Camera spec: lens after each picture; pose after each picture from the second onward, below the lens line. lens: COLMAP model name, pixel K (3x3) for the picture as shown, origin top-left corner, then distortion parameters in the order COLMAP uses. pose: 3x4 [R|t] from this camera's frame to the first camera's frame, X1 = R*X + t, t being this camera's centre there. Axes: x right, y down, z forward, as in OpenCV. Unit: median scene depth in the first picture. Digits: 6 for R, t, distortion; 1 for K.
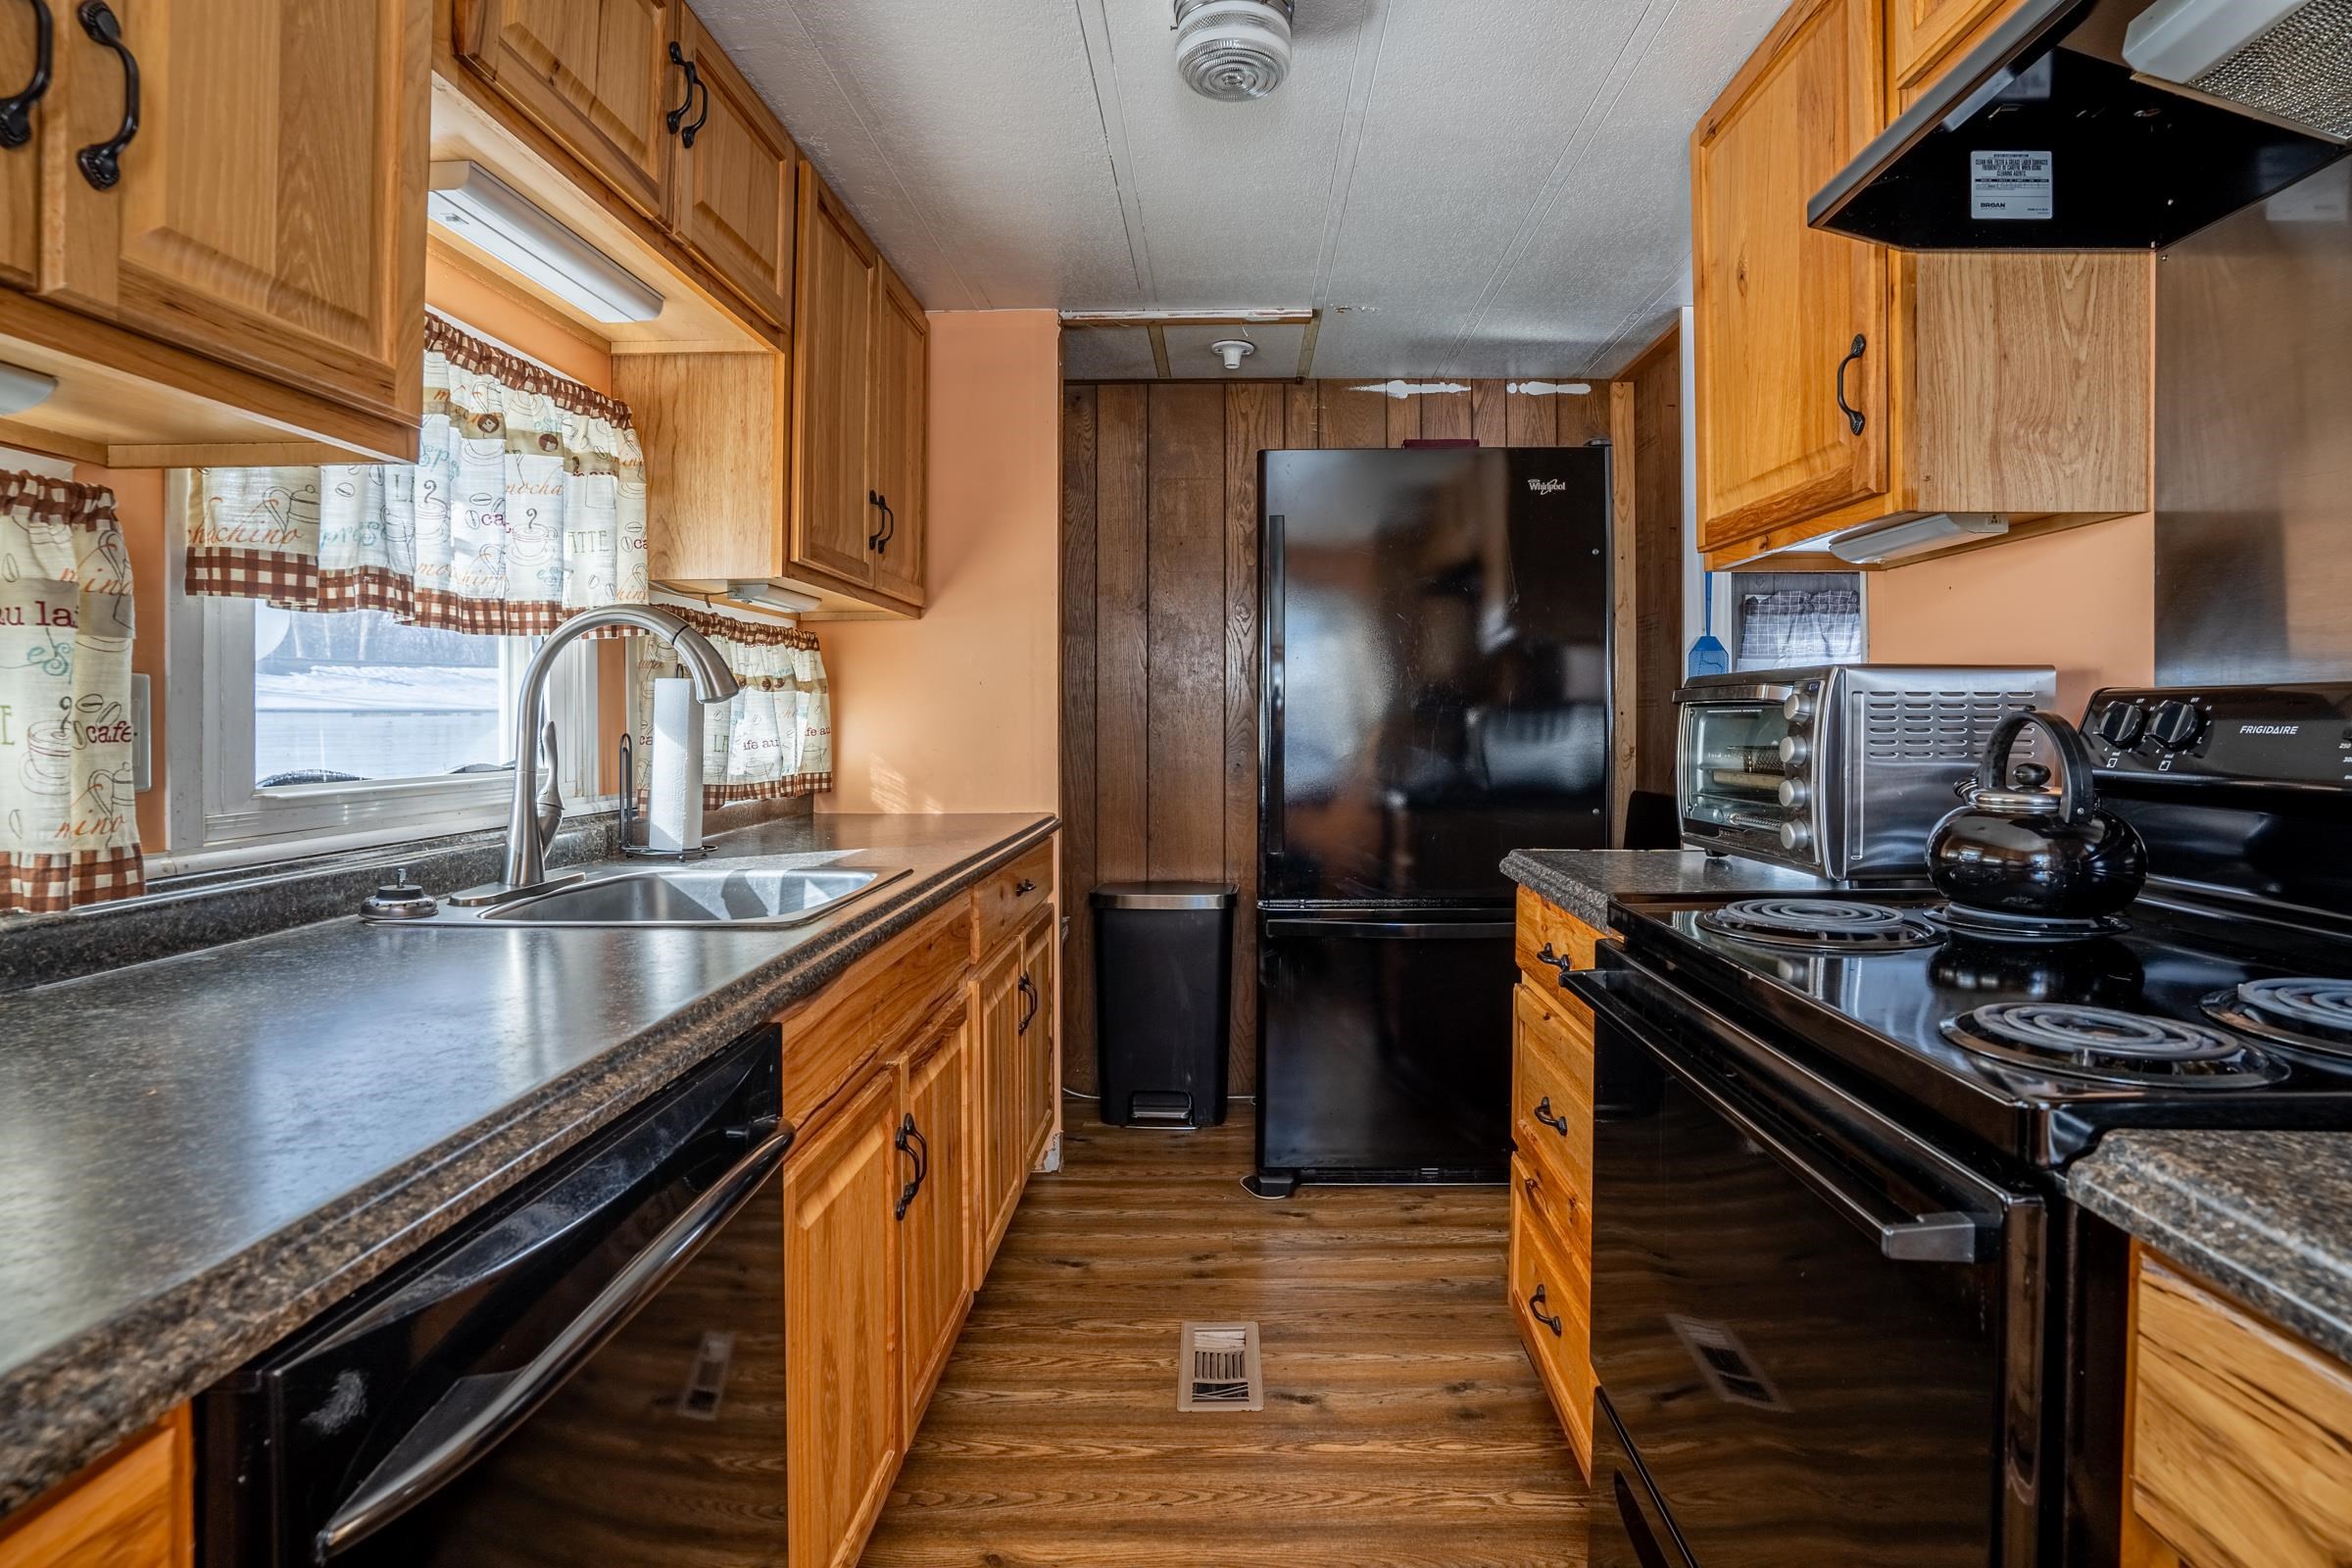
lens RADIAL K [[1148.9, 0, 1178.9], [0, 1148.9, 746.5], [0, 0, 1]] dist [-0.017535, 0.000928]
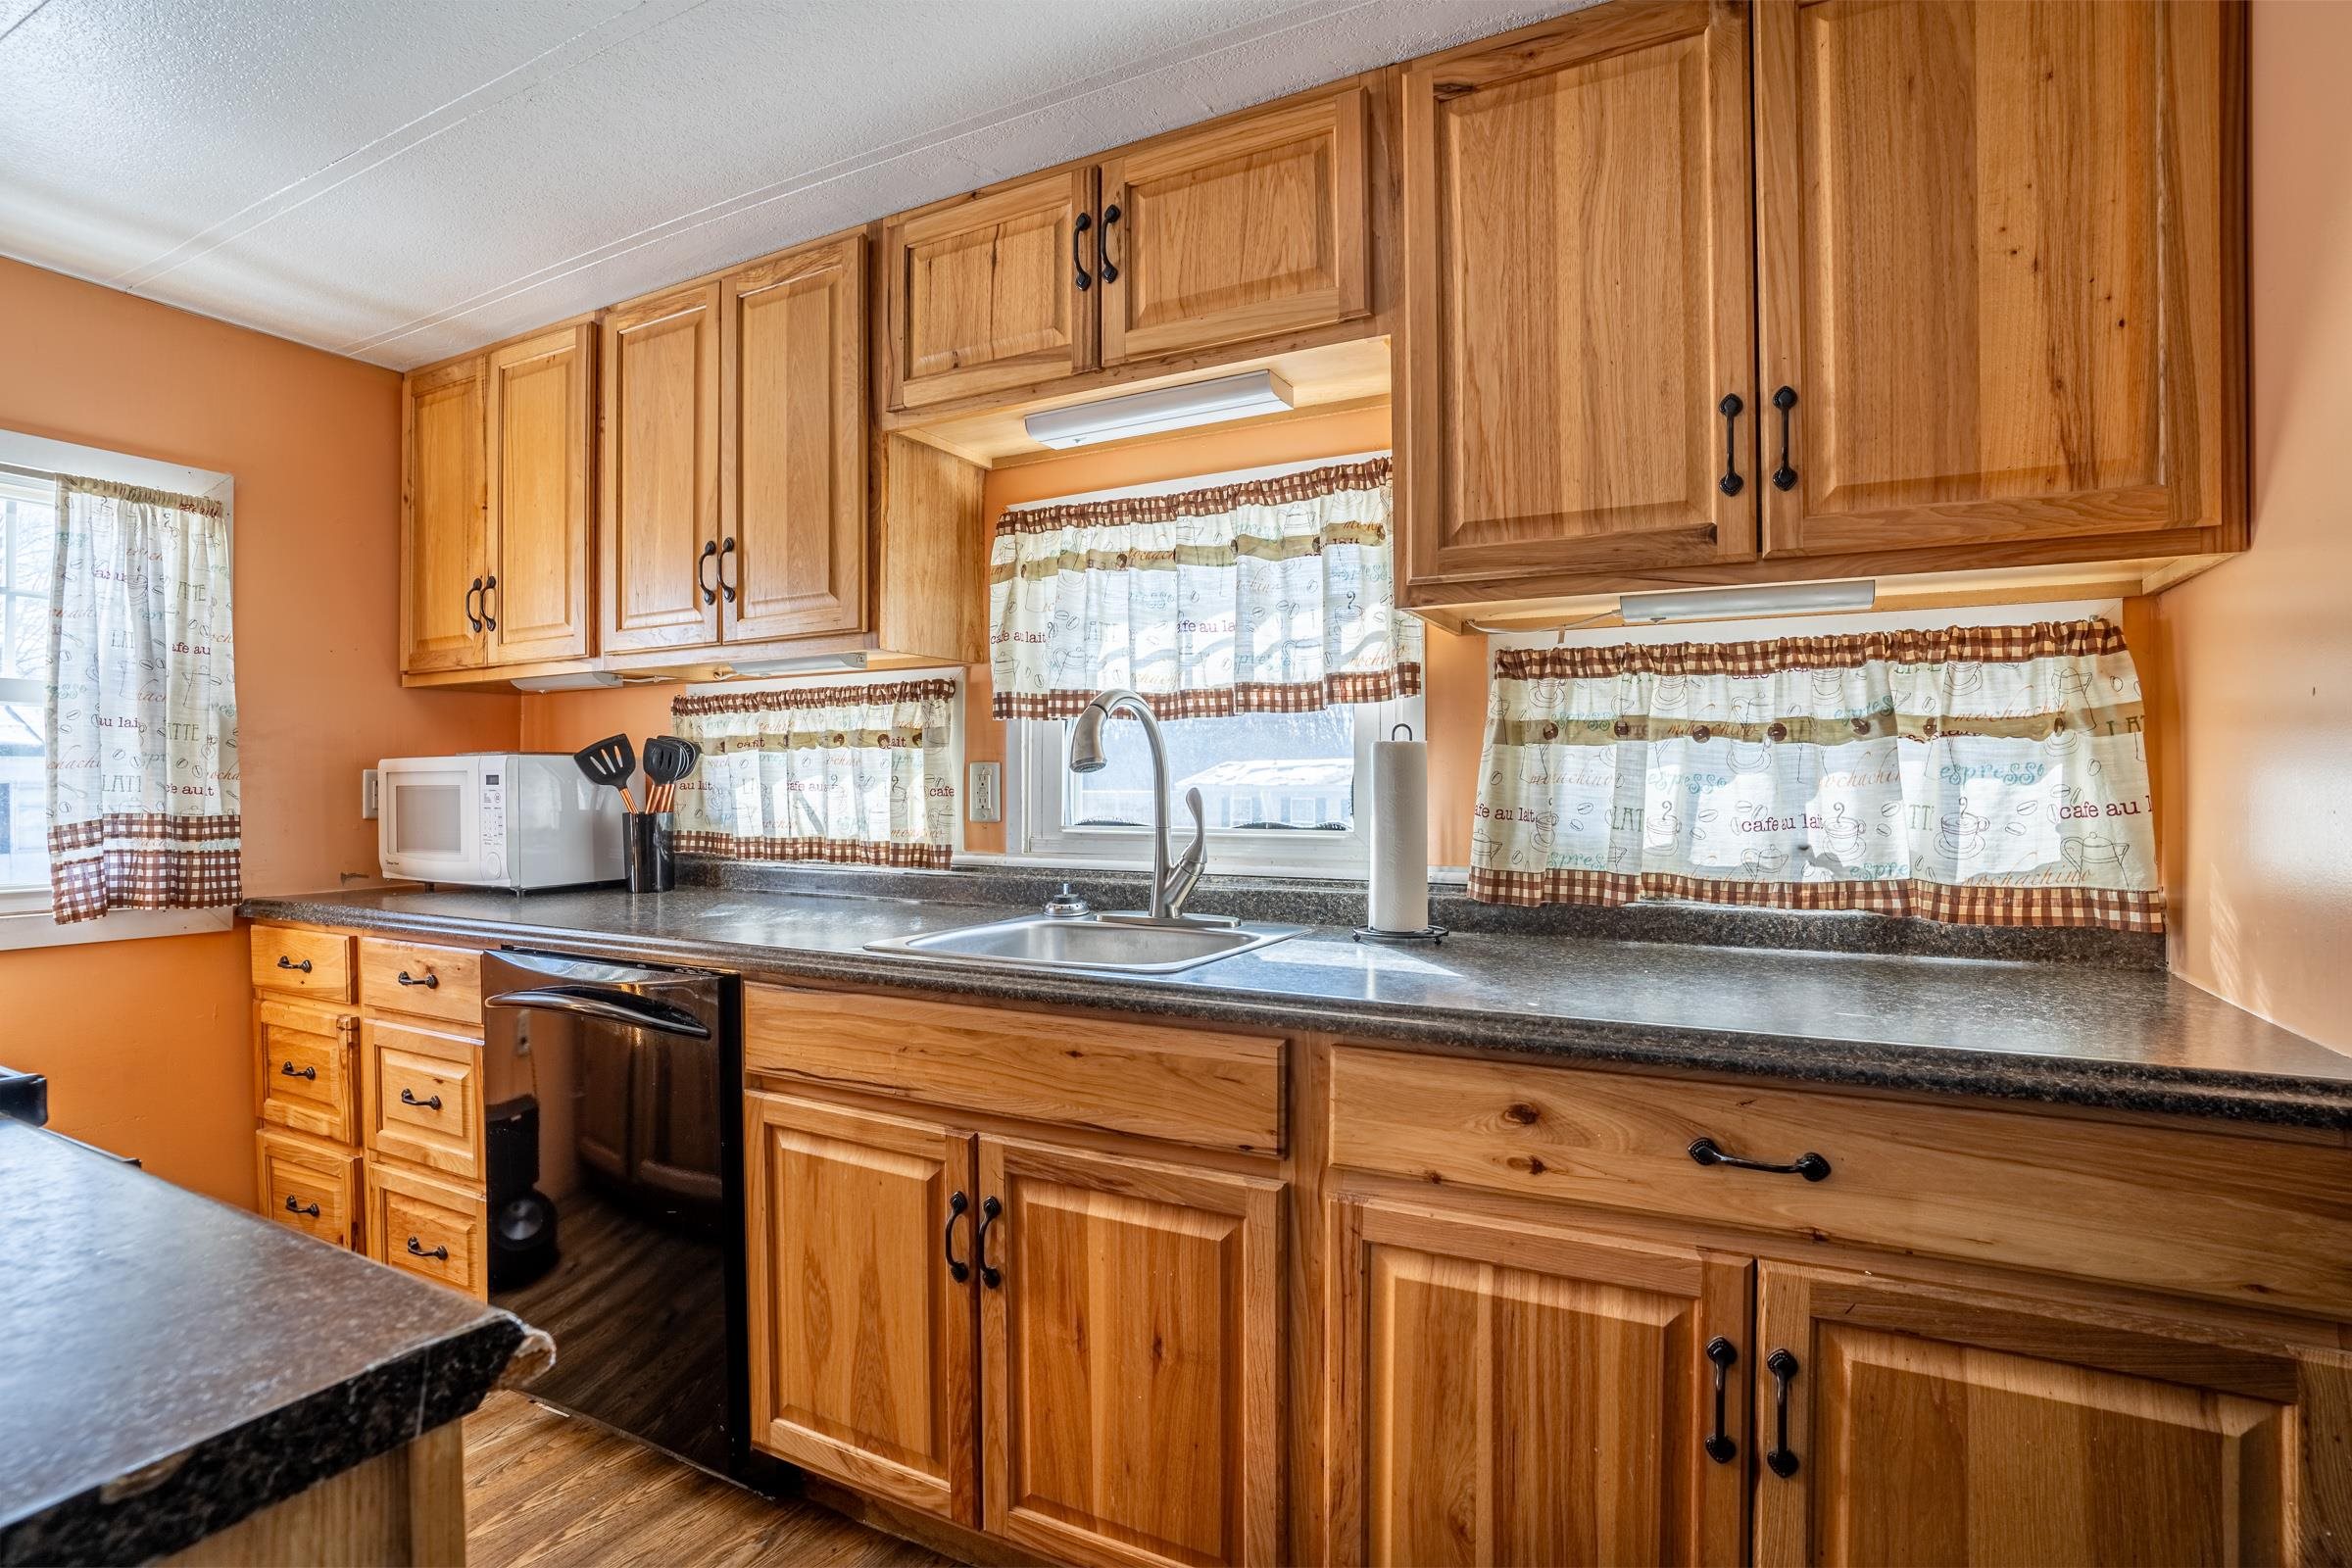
lens RADIAL K [[1135.7, 0, 1134.3], [0, 1135.7, 791.9], [0, 0, 1]] dist [-0.056312, 0.000261]
pose [[-0.429284, 0.007159, -0.903141, 0.544631], [-0.017765, 0.999708, 0.016368, -0.036199], [0.902995, 0.023071, -0.429032, 1.461310]]
